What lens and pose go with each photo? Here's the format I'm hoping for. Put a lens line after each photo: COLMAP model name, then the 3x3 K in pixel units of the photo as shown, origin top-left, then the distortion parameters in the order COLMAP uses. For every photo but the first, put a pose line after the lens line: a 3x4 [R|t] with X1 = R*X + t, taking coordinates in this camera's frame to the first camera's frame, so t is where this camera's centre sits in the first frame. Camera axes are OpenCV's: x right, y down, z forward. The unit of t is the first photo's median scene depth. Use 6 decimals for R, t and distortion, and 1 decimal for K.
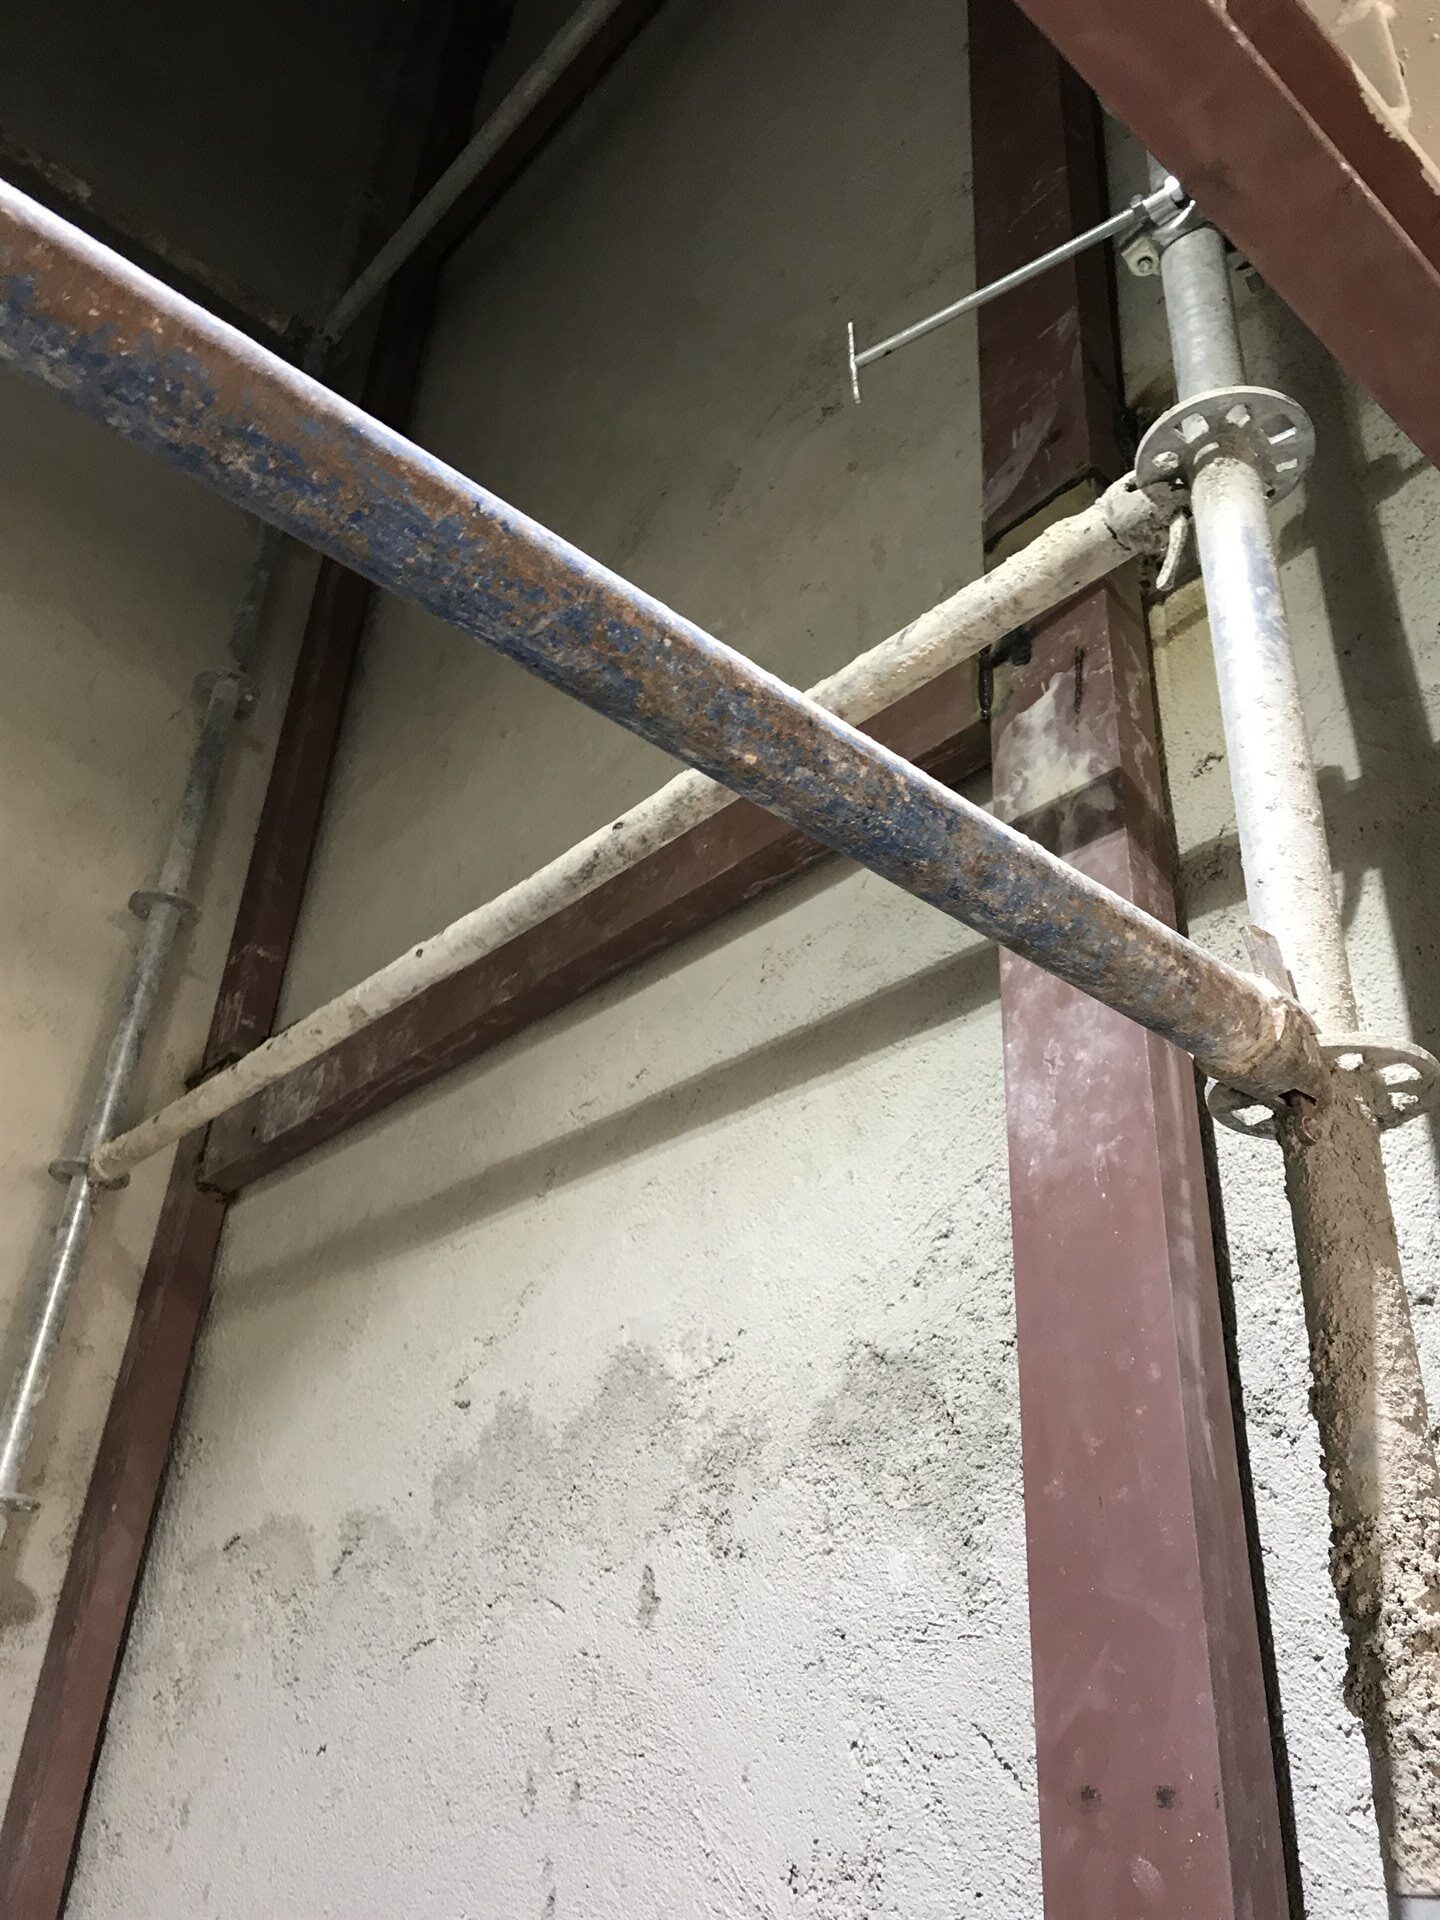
lens RADIAL K [[1578.1, 0, 784.6], [0, 1578.1, 899.1], [0, 0, 1]] dist [-0.027383, 0.015957]
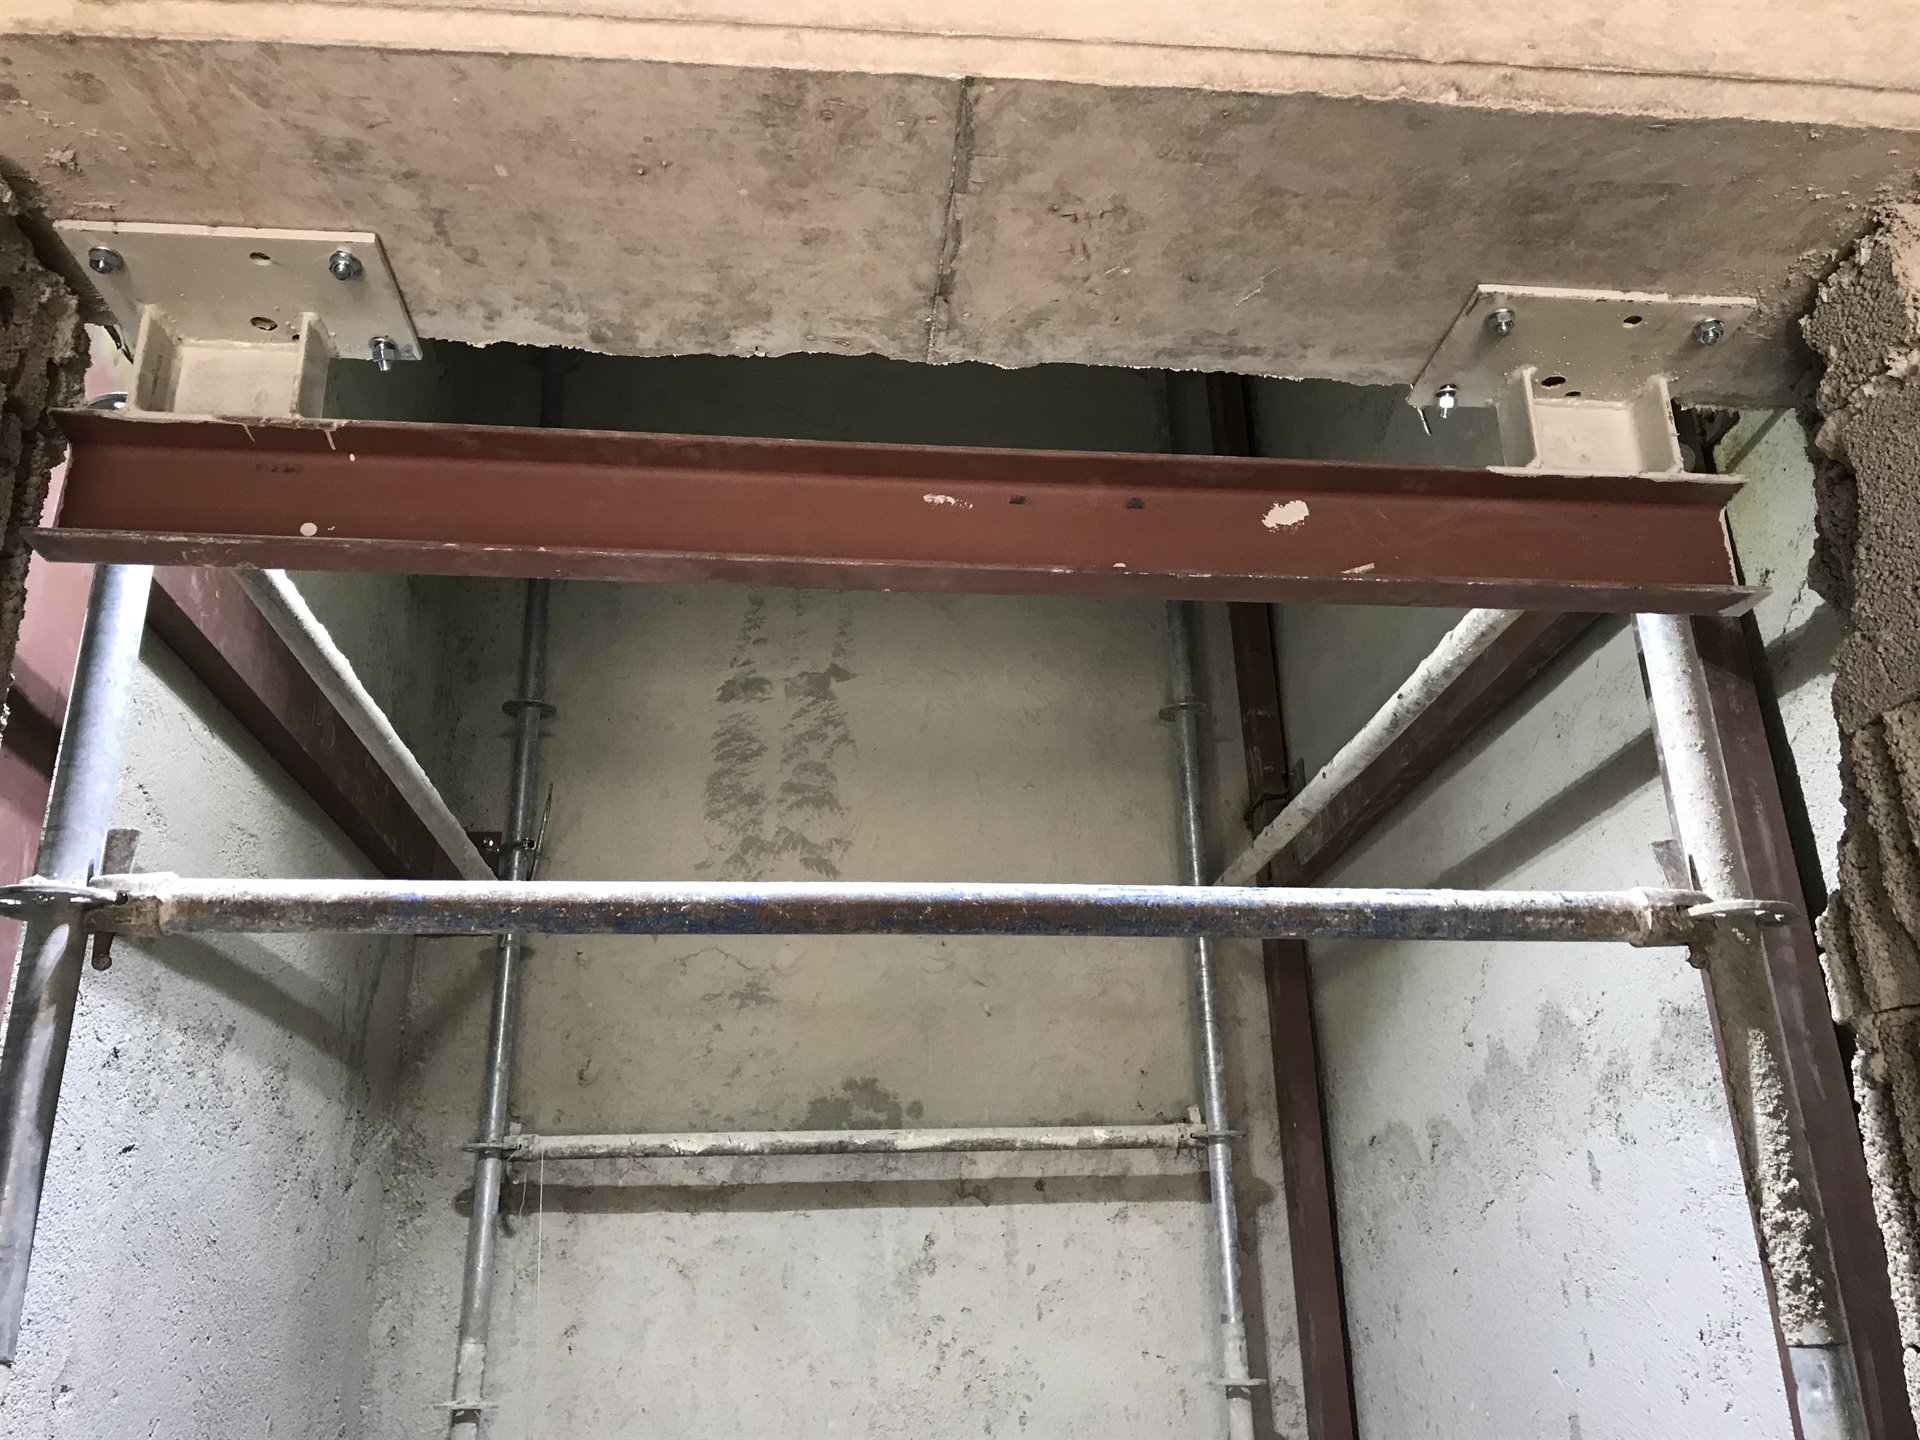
lens RADIAL K [[1568.6, 0, 960.0], [0, 1568.6, 720.0], [0, 0, 1]] dist [-0.002453, 0.004045]
pose [[0.787643, -0.277195, -0.550256, 0.363595], [0.372913, 0.925400, 0.067615, -0.272577], [0.490464, -0.258454, 0.832254, -0.423067]]
